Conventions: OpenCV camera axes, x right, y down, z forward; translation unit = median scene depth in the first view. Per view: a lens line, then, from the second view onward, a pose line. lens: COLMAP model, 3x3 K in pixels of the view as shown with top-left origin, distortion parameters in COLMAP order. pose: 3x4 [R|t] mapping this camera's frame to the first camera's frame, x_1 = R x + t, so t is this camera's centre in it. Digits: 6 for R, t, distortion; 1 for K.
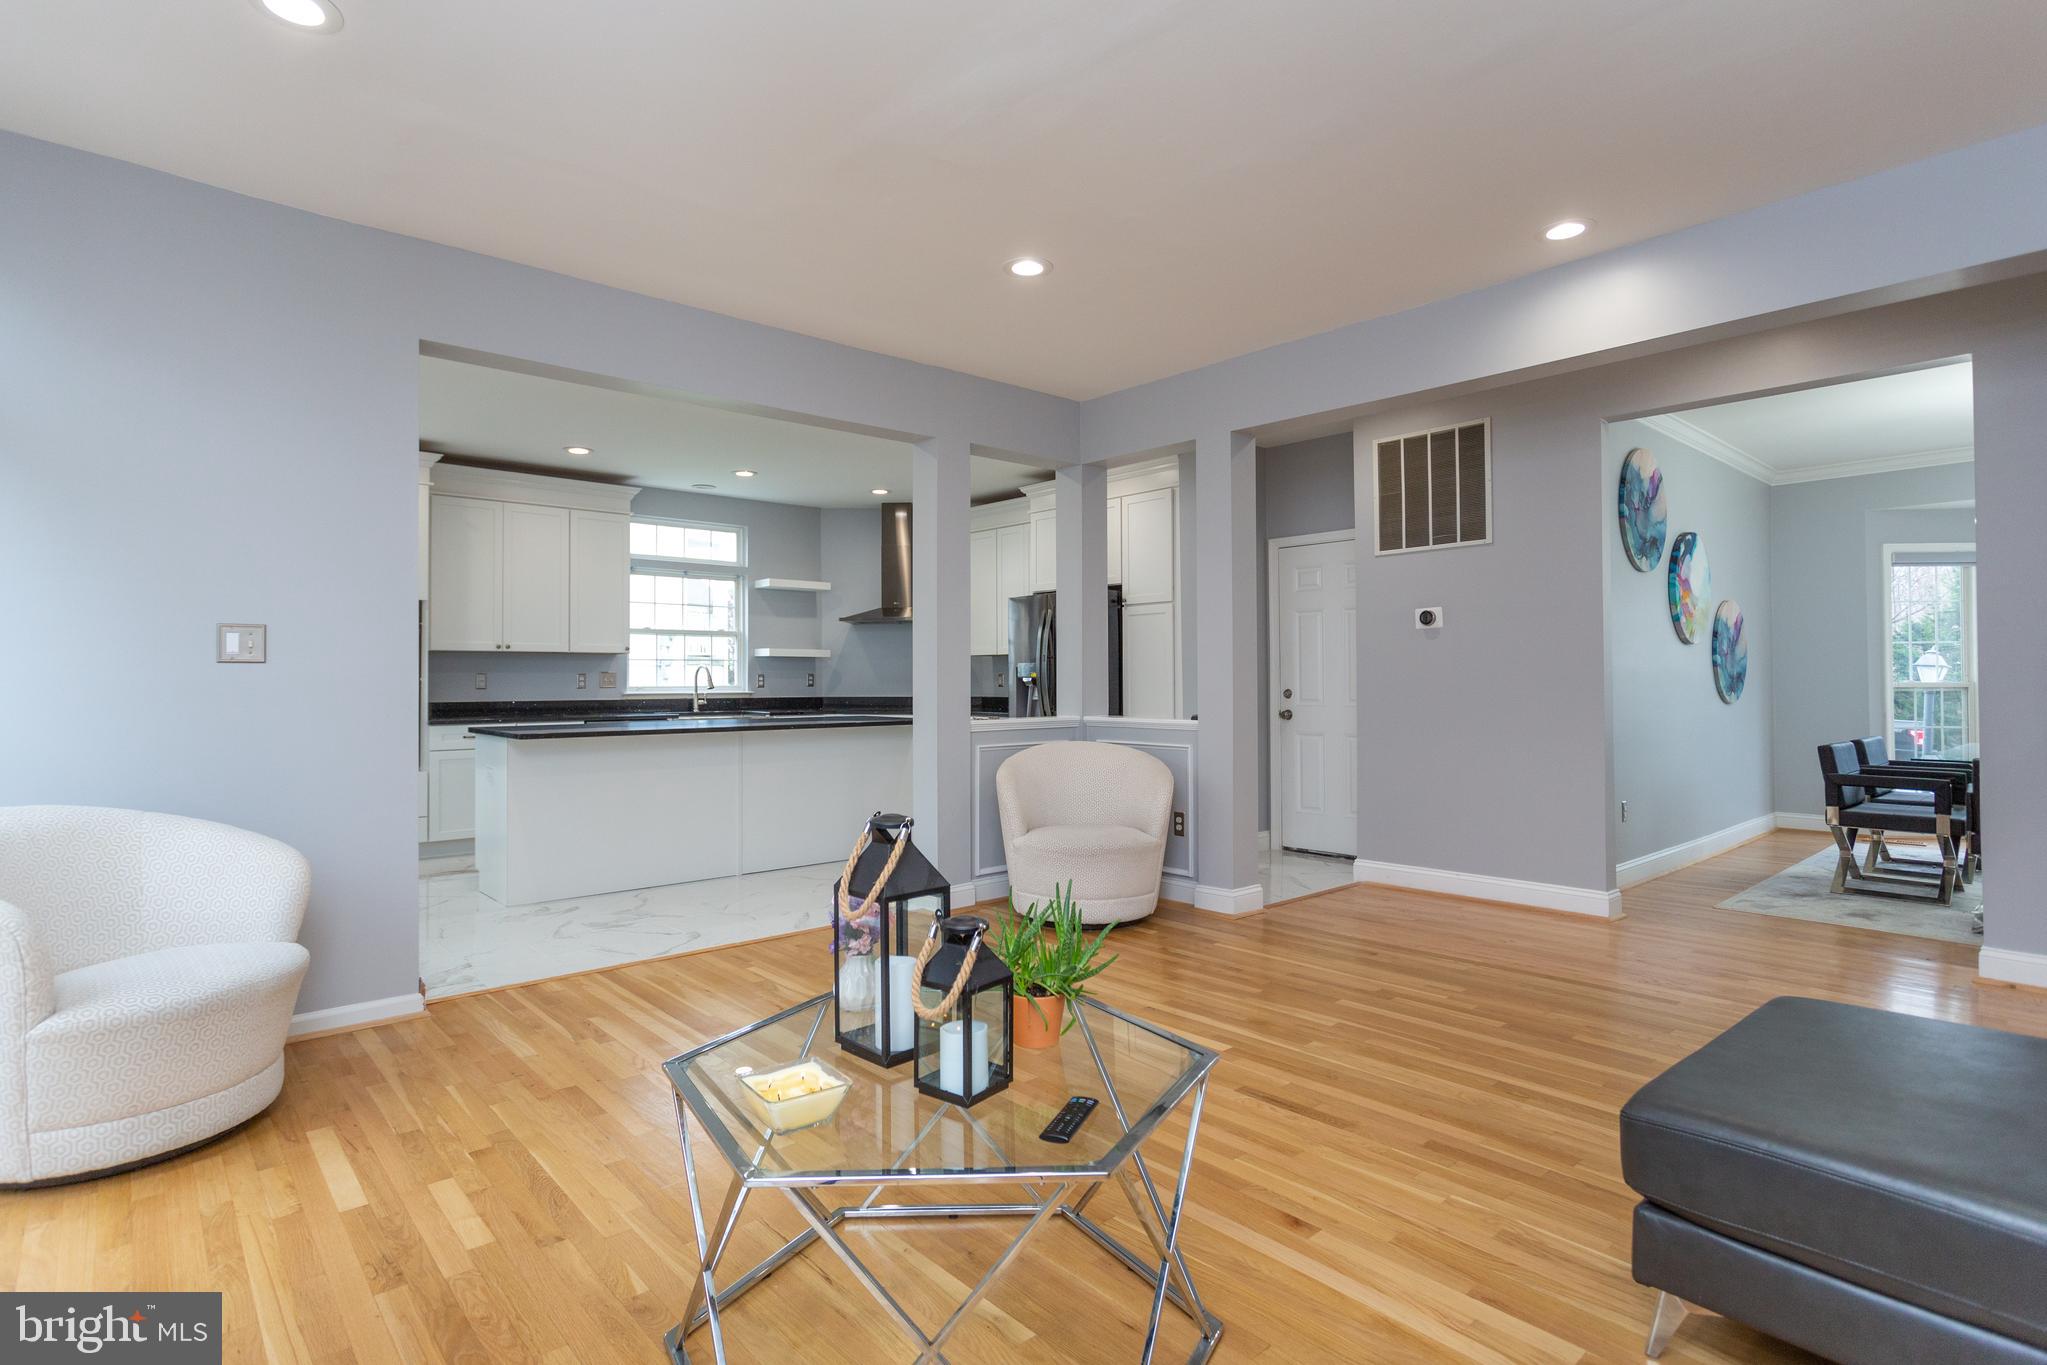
lens RADIAL K [[981.8, 0, 1009.6], [0, 981.8, 680.9], [0, 0, 1]] dist [-0.000476, 0.001069]
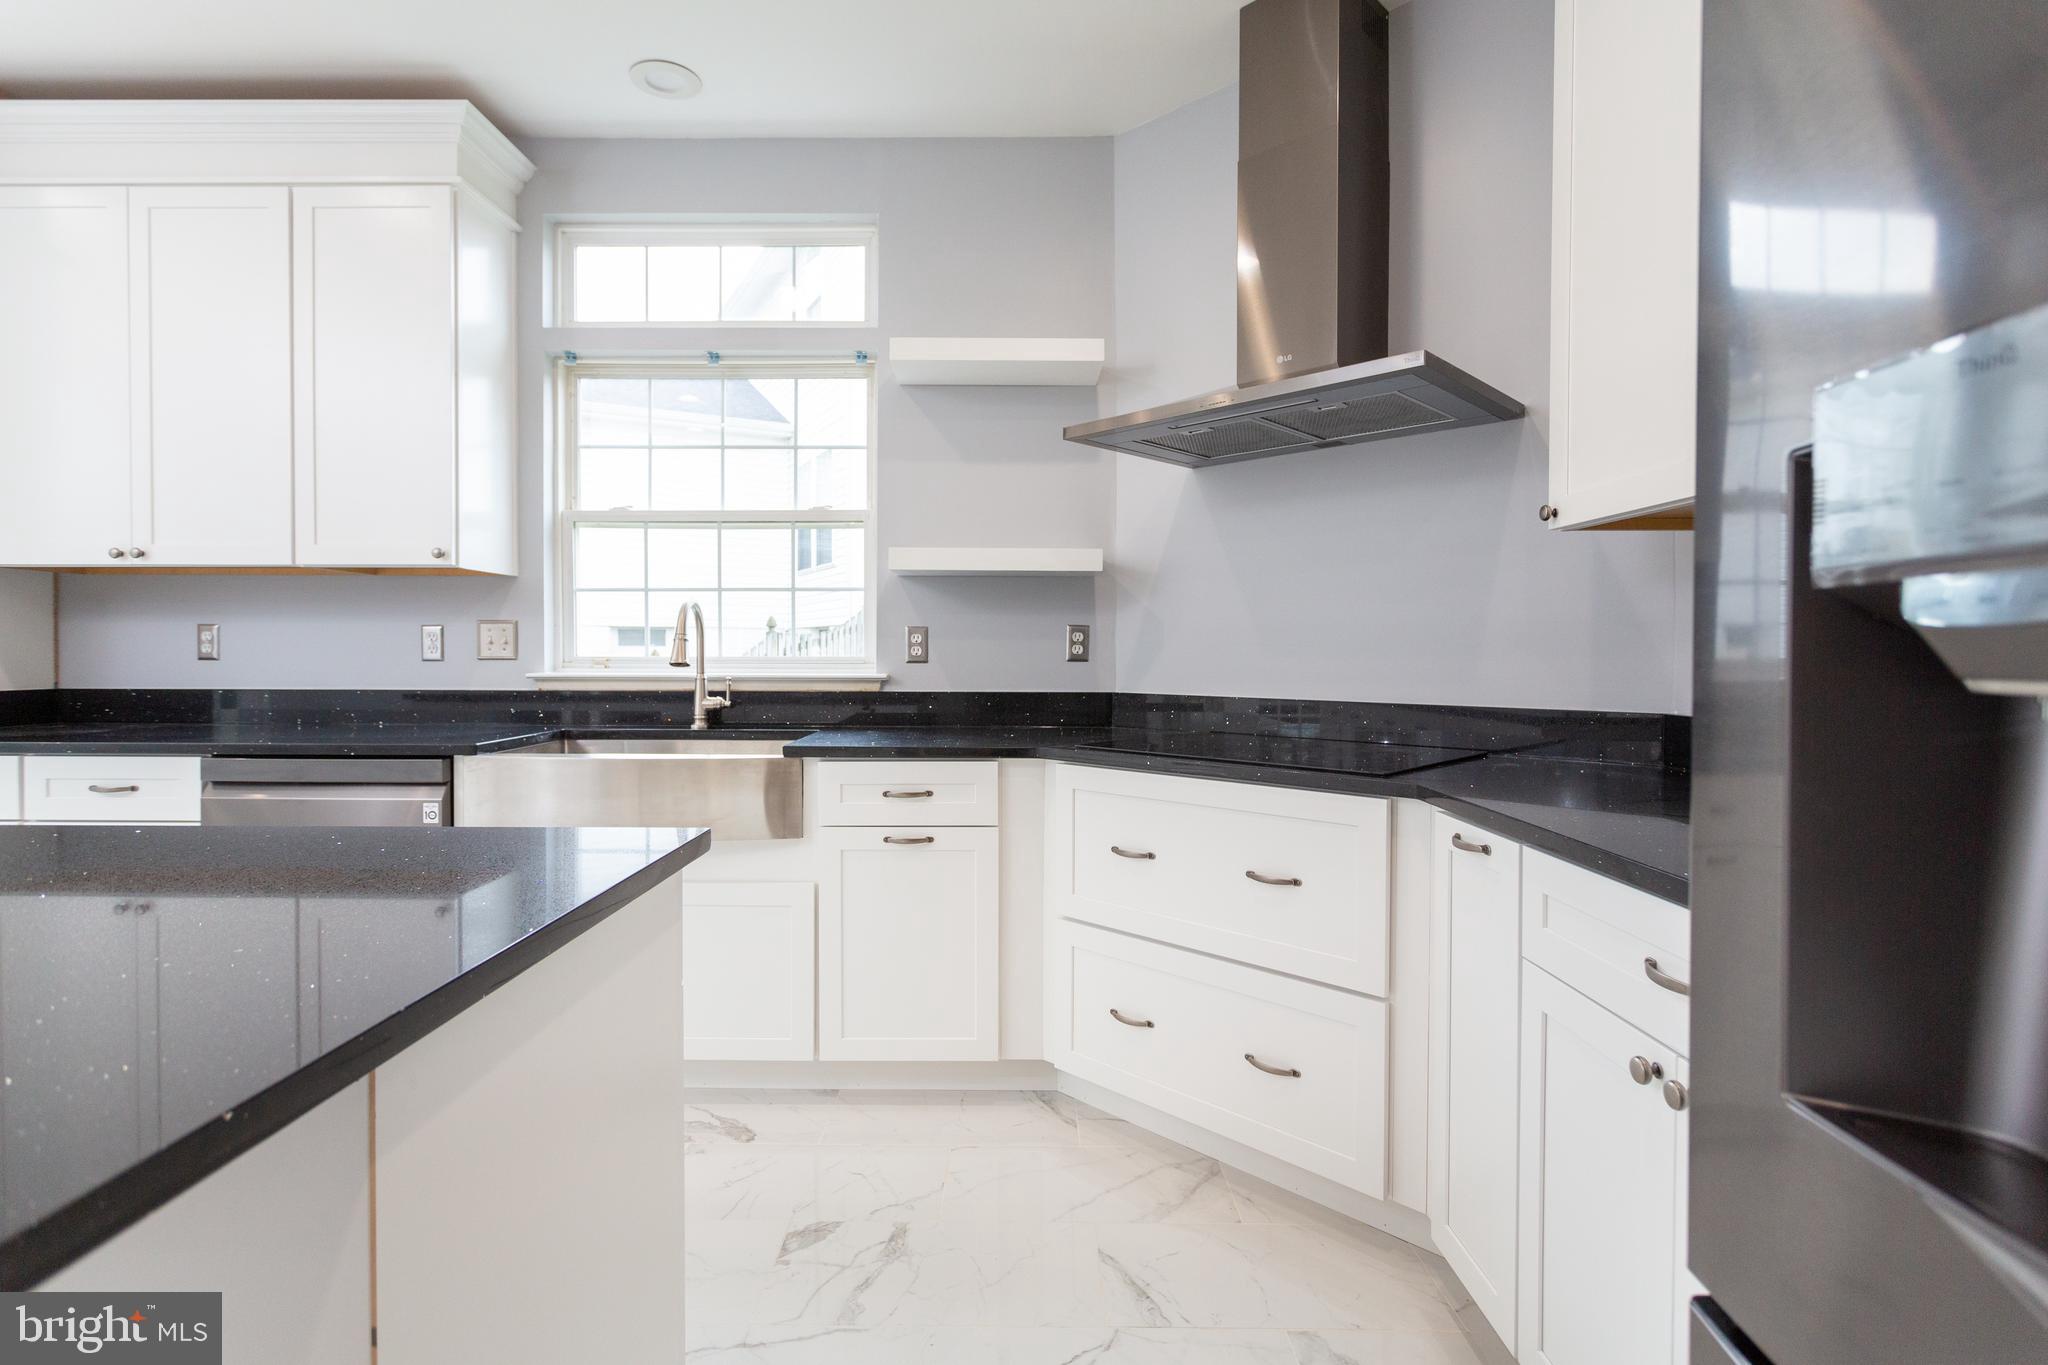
lens RADIAL K [[1057.5, 0, 1029.6], [0, 1057.5, 660.1], [0, 0, 1]] dist [0.001230, 0.000934]
pose [[0.751801, 0.011264, -0.659294, 0.031102], [-0.002007, 0.999889, 0.014794, 0.000155], [0.659388, -0.009799, 0.751739, 0.752117]]
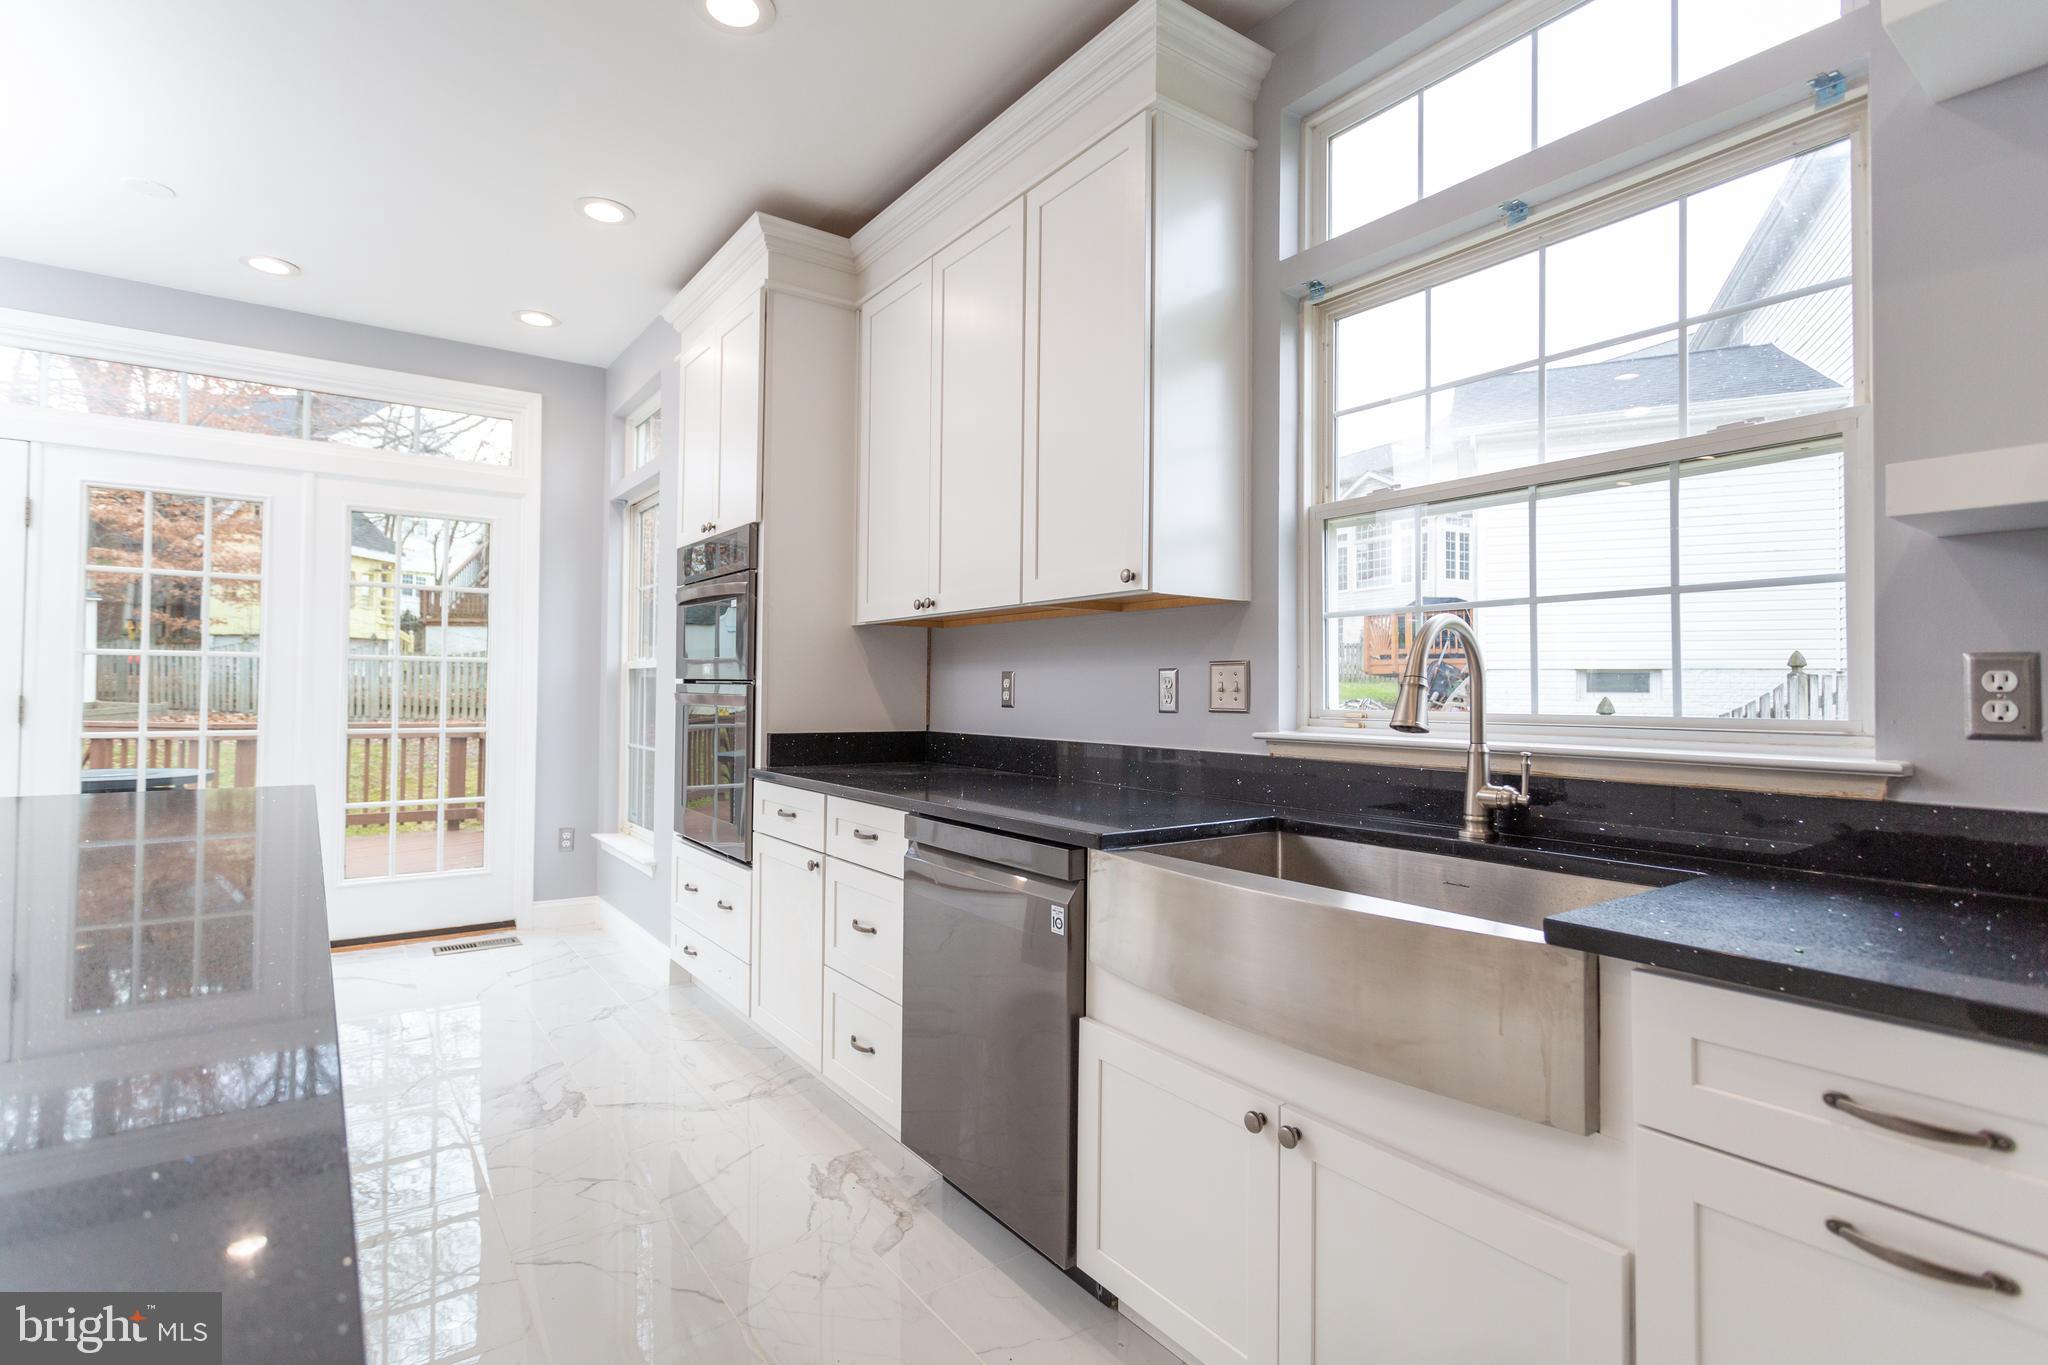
lens RADIAL K [[982.3, 0, 1008.9], [0, 982.3, 667.5], [0, 0, 1]] dist [-0.000476, 0.001069]
pose [[-0.110439, -0.020940, -0.993662, -0.091471], [-0.001898, 0.999781, -0.020858, -0.000608], [0.993881, -0.000418, -0.110455, 0.884201]]
